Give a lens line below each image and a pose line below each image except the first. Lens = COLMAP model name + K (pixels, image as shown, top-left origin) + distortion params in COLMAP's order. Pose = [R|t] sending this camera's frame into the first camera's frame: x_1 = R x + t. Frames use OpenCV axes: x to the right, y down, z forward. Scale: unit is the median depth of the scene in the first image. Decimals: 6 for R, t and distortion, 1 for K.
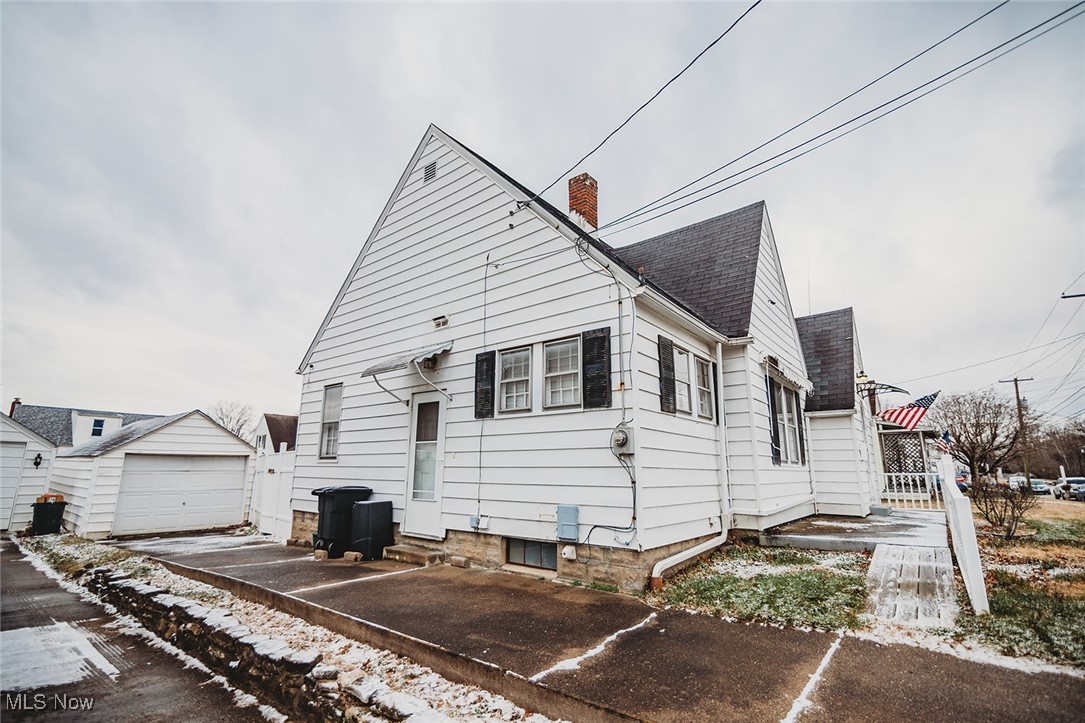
lens RADIAL K [[503.0, 0, 542.7], [0, 503.0, 367.0], [0, 0, 1]] dist [-0.021180, 0.001175]
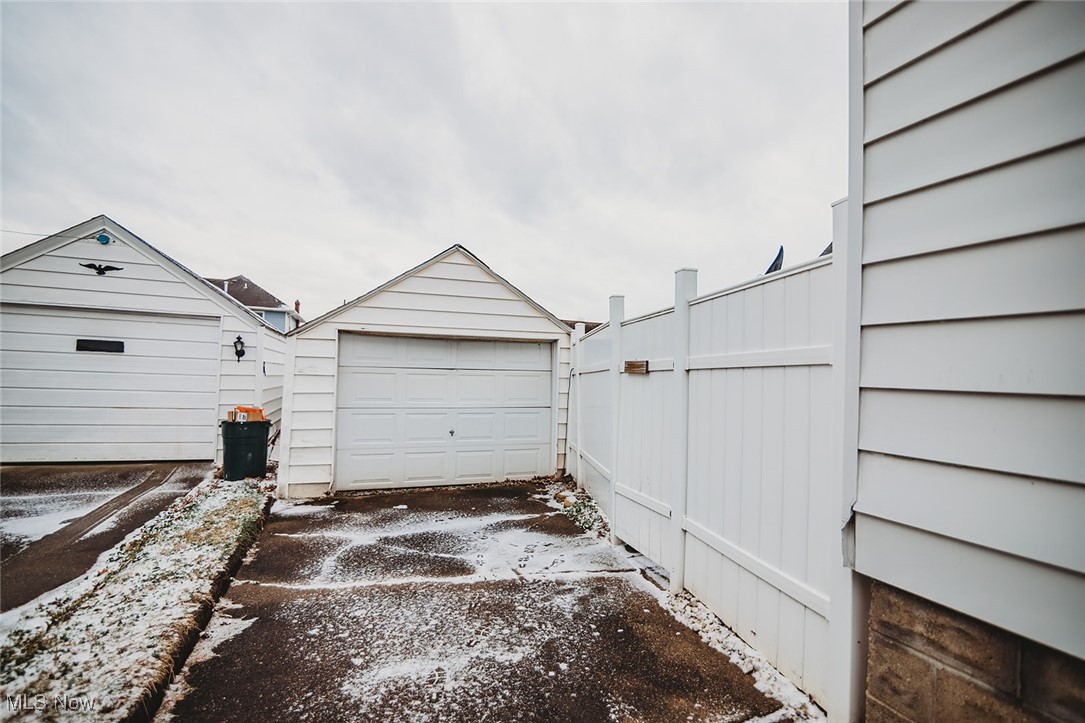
lens RADIAL K [[503.0, 0, 542.7], [0, 503.0, 367.0], [0, 0, 1]] dist [-0.021180, 0.001175]
pose [[0.871561, 0.012505, -0.490127, -0.446497], [0.074613, 0.984648, 0.157802, 0.155141], [0.484576, -0.174104, 0.857248, 0.704324]]
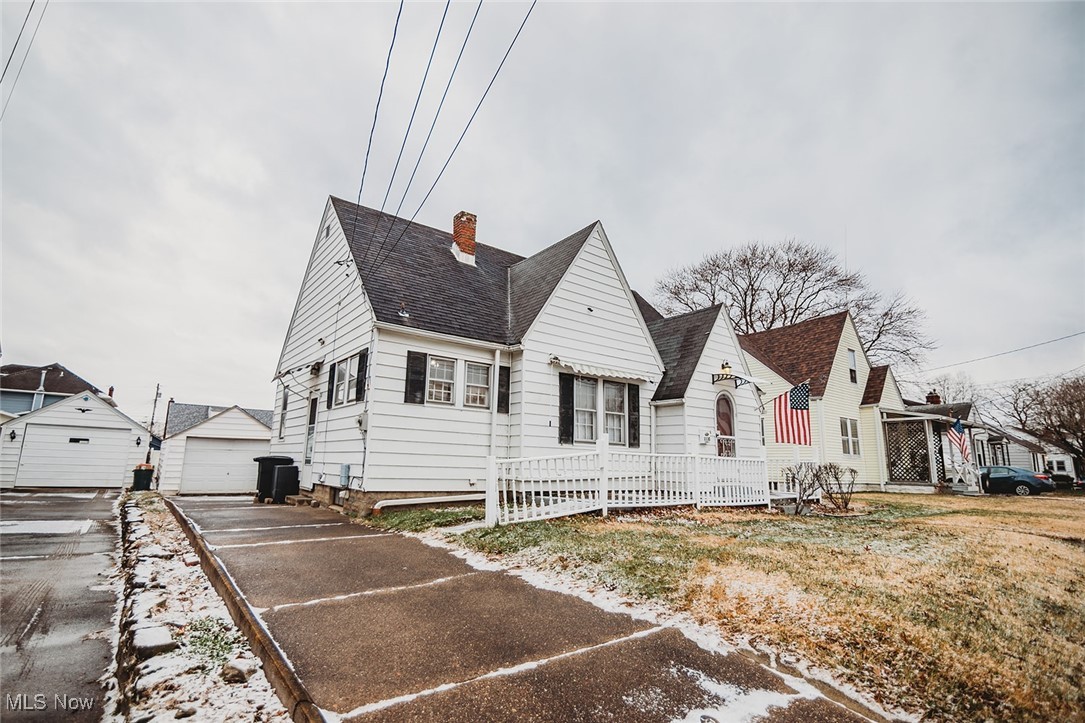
lens RADIAL K [[532.3, 0, 527.4], [0, 532.3, 367.6], [0, 0, 1]] dist [-0.016398, 0.000430]
pose [[0.965860, -0.029284, -0.257403, 0.525047], [0.034976, 0.999234, 0.017561, -0.016398], [0.256692, -0.025965, 0.966145, -0.219975]]
